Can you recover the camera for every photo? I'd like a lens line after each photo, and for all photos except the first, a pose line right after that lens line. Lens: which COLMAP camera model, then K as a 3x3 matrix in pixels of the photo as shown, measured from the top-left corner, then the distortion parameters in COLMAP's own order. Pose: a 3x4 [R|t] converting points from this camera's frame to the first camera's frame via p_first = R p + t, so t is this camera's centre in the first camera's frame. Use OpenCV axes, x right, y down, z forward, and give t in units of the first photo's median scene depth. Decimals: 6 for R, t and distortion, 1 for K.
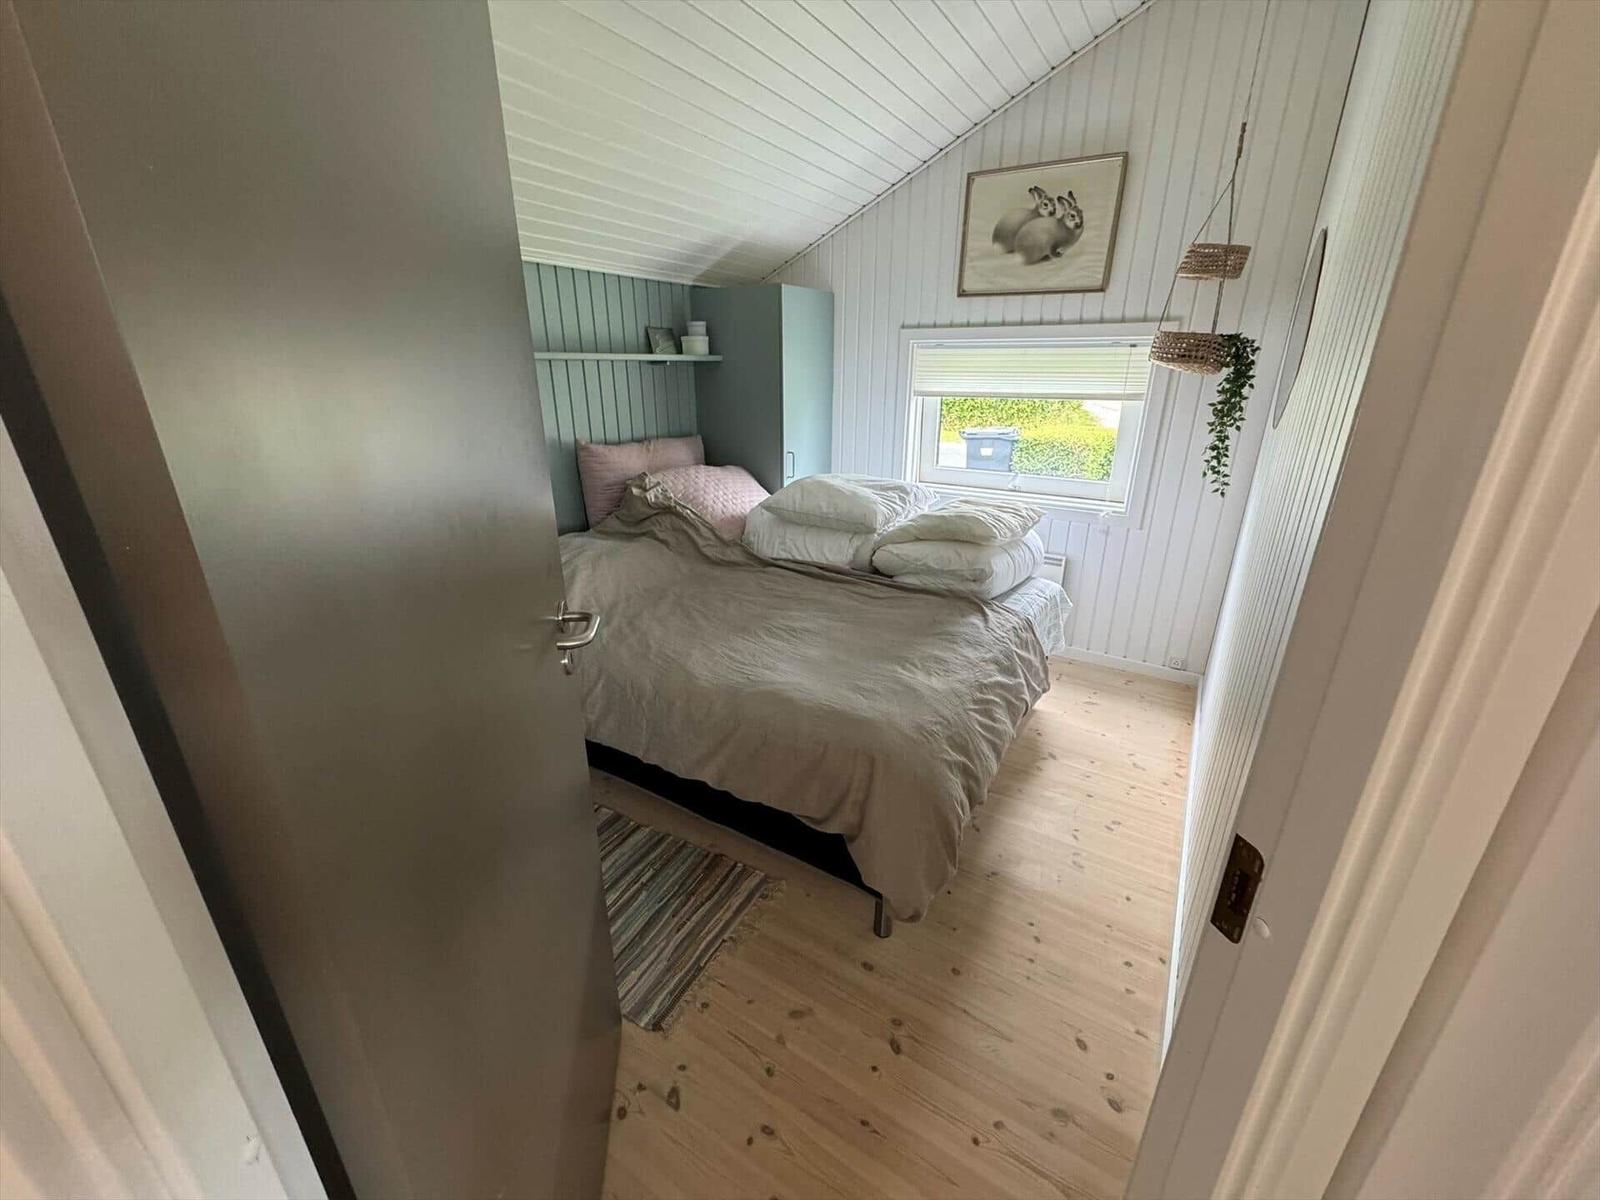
lens RADIAL K [[642.5, 0, 800.0], [0, 642.5, 600.0], [0, 0, 1]] dist [0.006458, 0.000003]
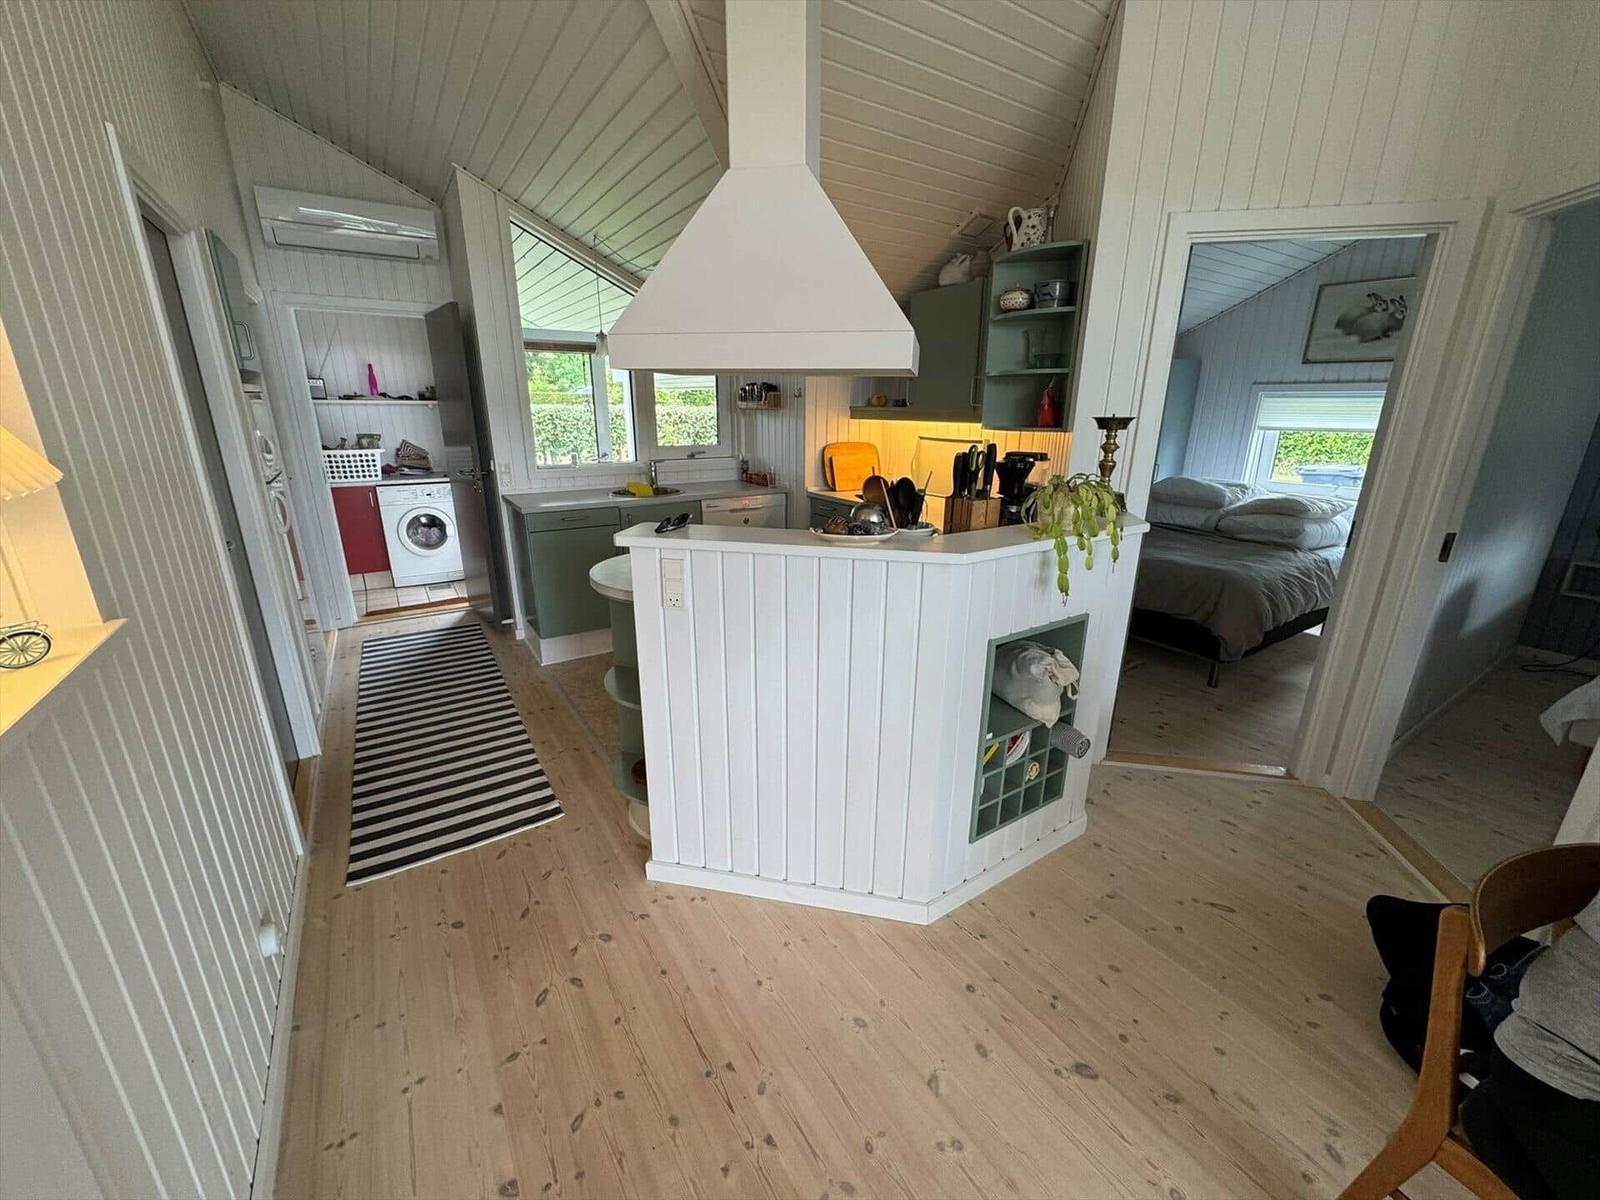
lens RADIAL K [[642.5, 0, 800.0], [0, 642.5, 600.0], [0, 0, 1]] dist [0.006458, 0.000003]
pose [[0.912566, 0.118520, -0.391377, -0.181749], [-0.139940, 0.989804, -0.026555, 0.298222], [0.384239, 0.079003, 0.919847, -0.853194]]
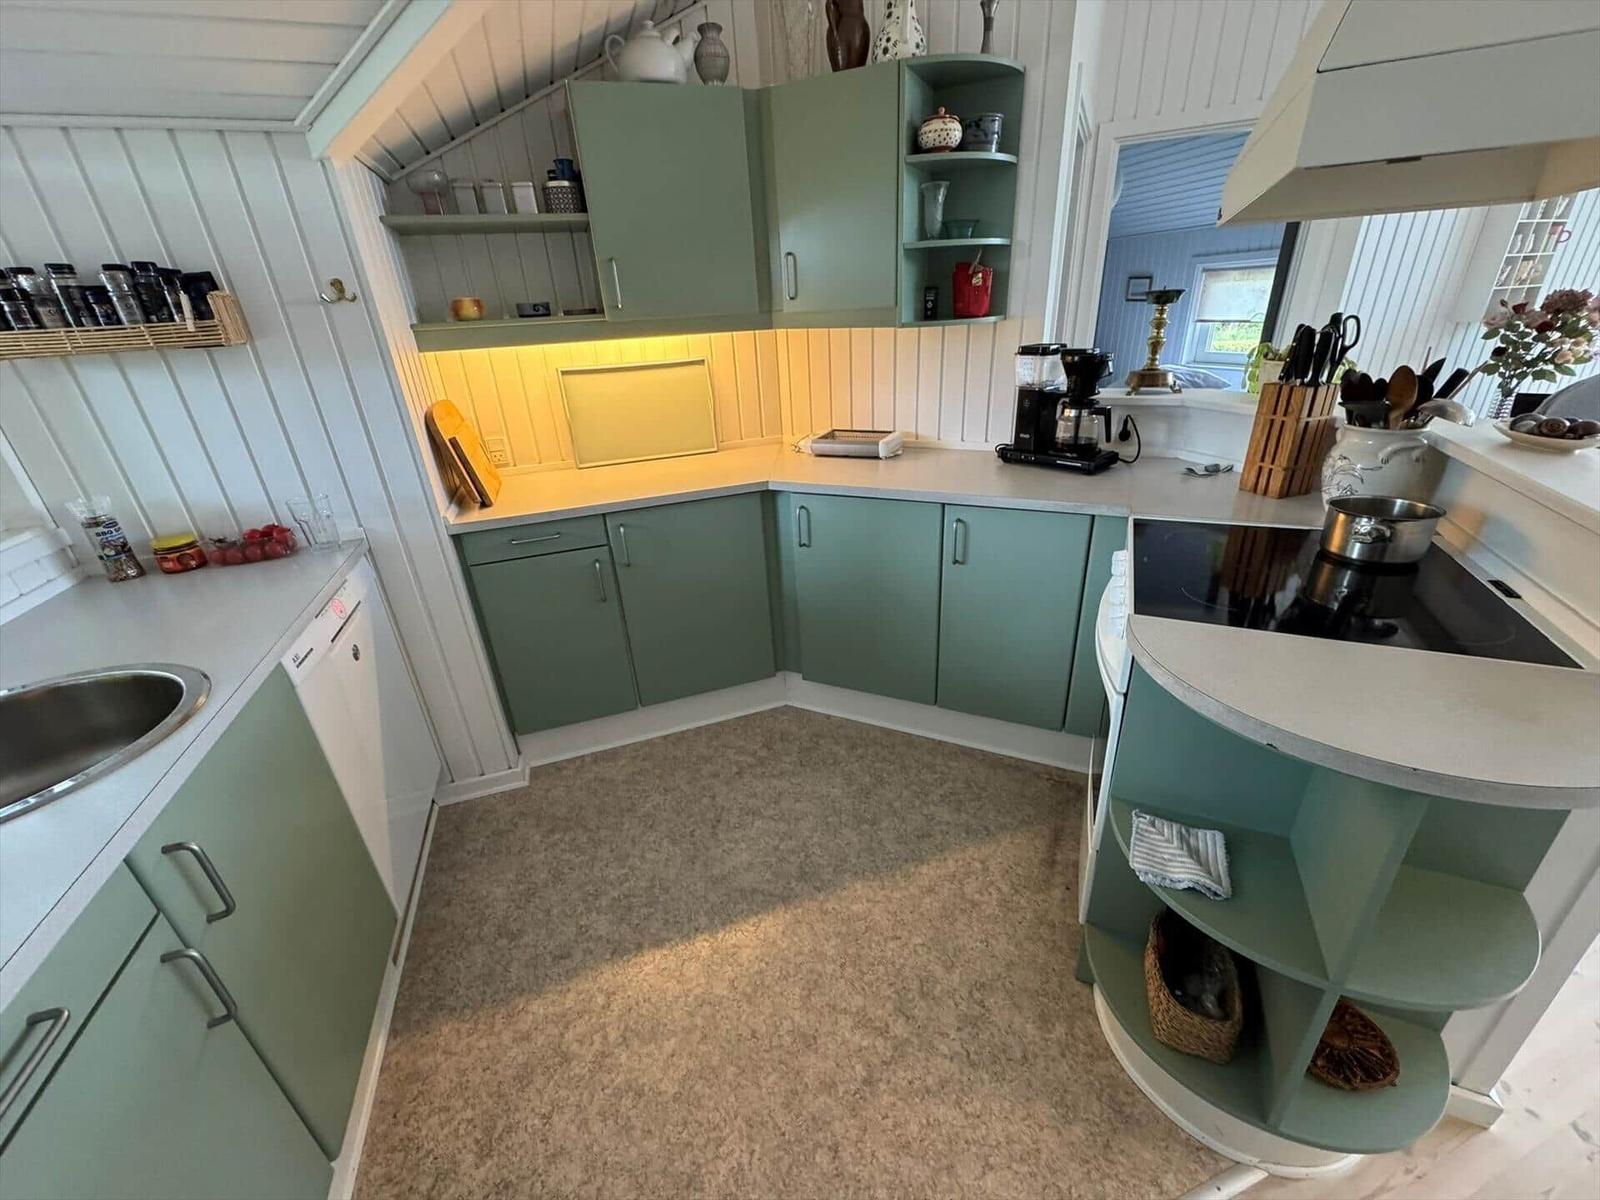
lens RADIAL K [[642.5, 0, 800.0], [0, 642.5, 600.0], [0, 0, 1]] dist [0.006458, 0.000003]
pose [[0.611719, -0.366699, 0.700951, -2.573973], [0.323969, 0.924488, 0.200913, -0.347442], [-0.721695, 0.104184, 0.684325, 0.928473]]
